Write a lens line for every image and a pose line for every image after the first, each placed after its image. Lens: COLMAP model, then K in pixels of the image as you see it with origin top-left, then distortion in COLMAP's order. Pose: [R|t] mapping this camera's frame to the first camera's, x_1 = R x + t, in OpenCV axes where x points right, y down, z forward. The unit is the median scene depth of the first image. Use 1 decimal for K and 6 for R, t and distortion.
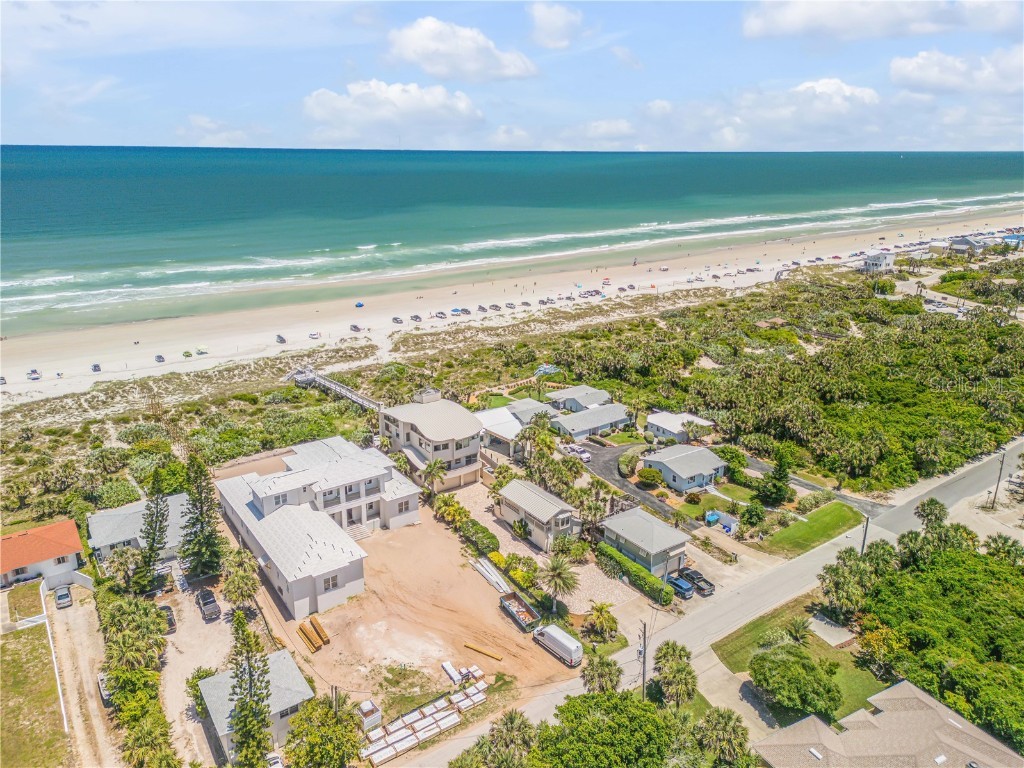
lens RADIAL K [[720.9, 0, 512.0], [0, 720.9, 384.0], [0, 0, 1]] dist [0.028666, -0.003635]
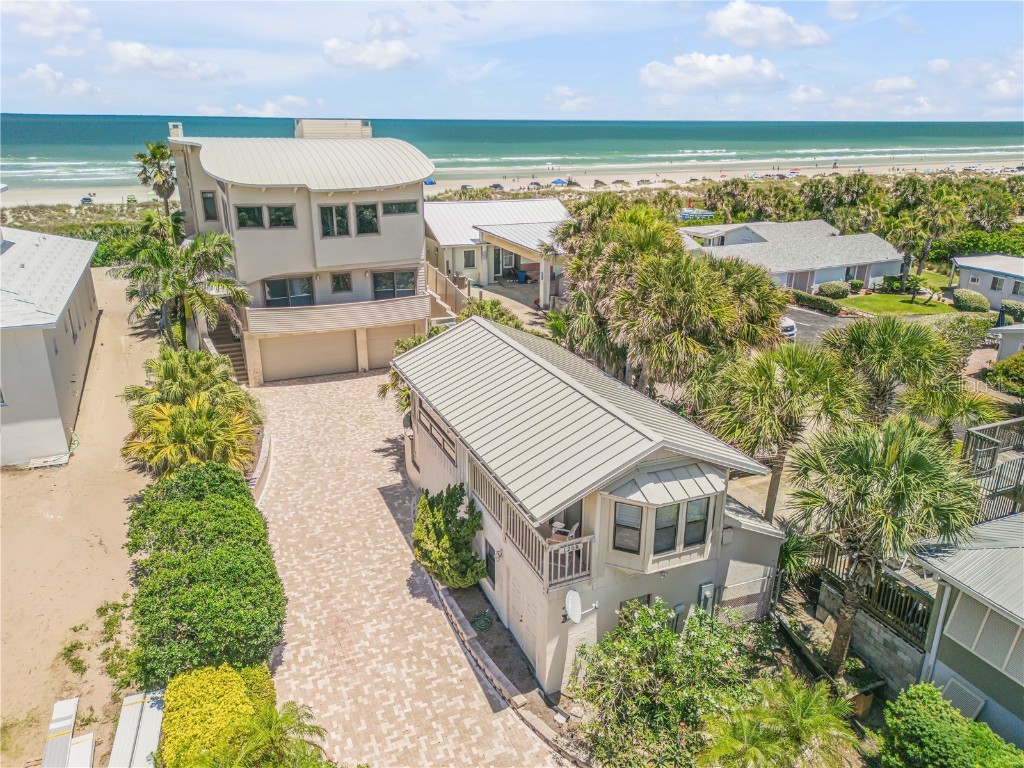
lens RADIAL K [[727.6, 0, 512.0], [0, 727.6, 384.0], [0, 0, 1]] dist [0.073120, -0.076937]
pose [[0.977732, 0.072210, -0.197042, 0.047855], [-0.066078, 0.997108, 0.037531, 0.111396], [0.199182, -0.023676, 0.979676, 0.600212]]
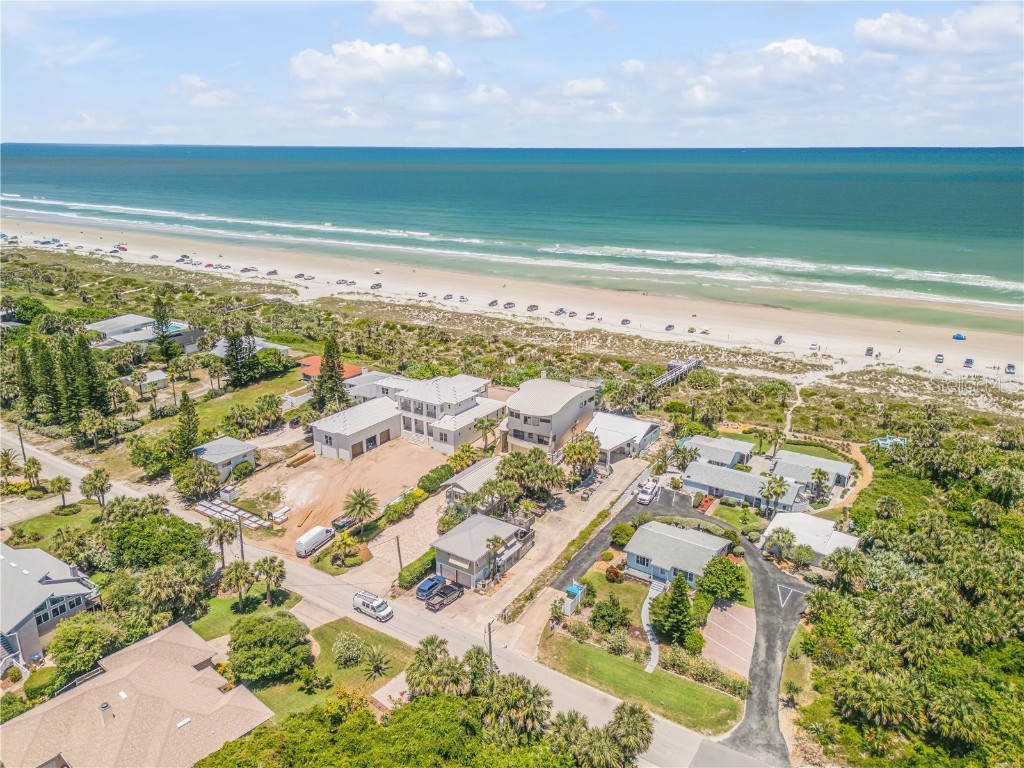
lens RADIAL K [[738.5, 0, 512.0], [0, 738.5, 384.0], [0, 0, 1]] dist [0.042828, -0.007685]
pose [[0.356968, 0.281148, -0.890803, 0.731298], [-0.289349, 0.940008, 0.180728, -0.130373], [0.888173, 0.193239, 0.416902, 0.420161]]
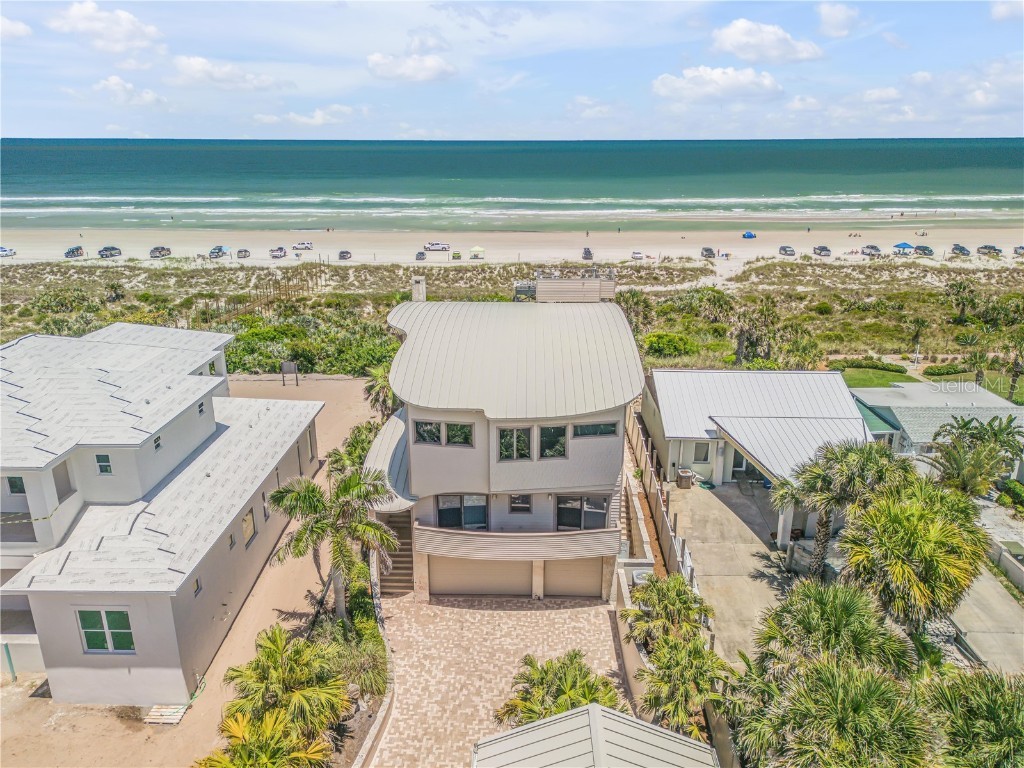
lens RADIAL K [[727.6, 0, 512.0], [0, 727.6, 384.0], [0, 0, 1]] dist [0.073120, -0.076937]
pose [[0.796575, 0.184232, -0.575783, 0.056234], [-0.180483, 0.981471, 0.064348, 0.040025], [0.576970, 0.052661, 0.815066, 0.654126]]
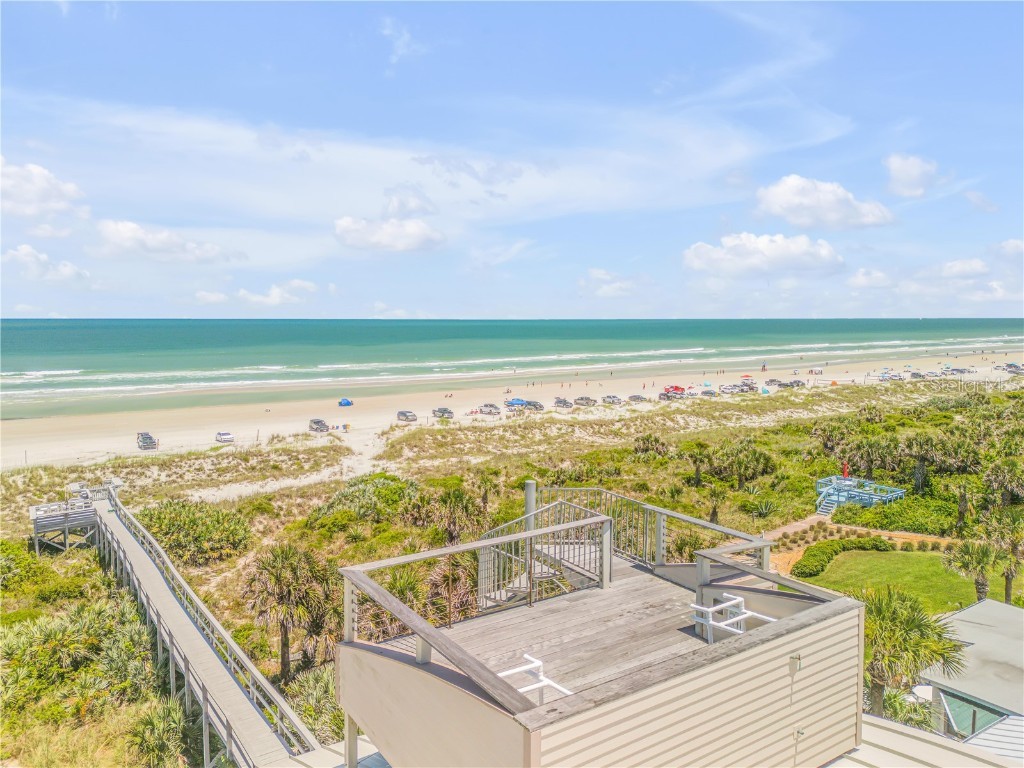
lens RADIAL K [[720.9, 0, 512.0], [0, 720.9, 384.0], [0, 0, 1]] dist [0.028666, -0.003635]
pose [[0.999257, -0.005986, -0.038086, -0.110898], [-0.002631, 0.974983, -0.222262, 0.007116], [0.038464, 0.222197, 0.974243, 0.865728]]
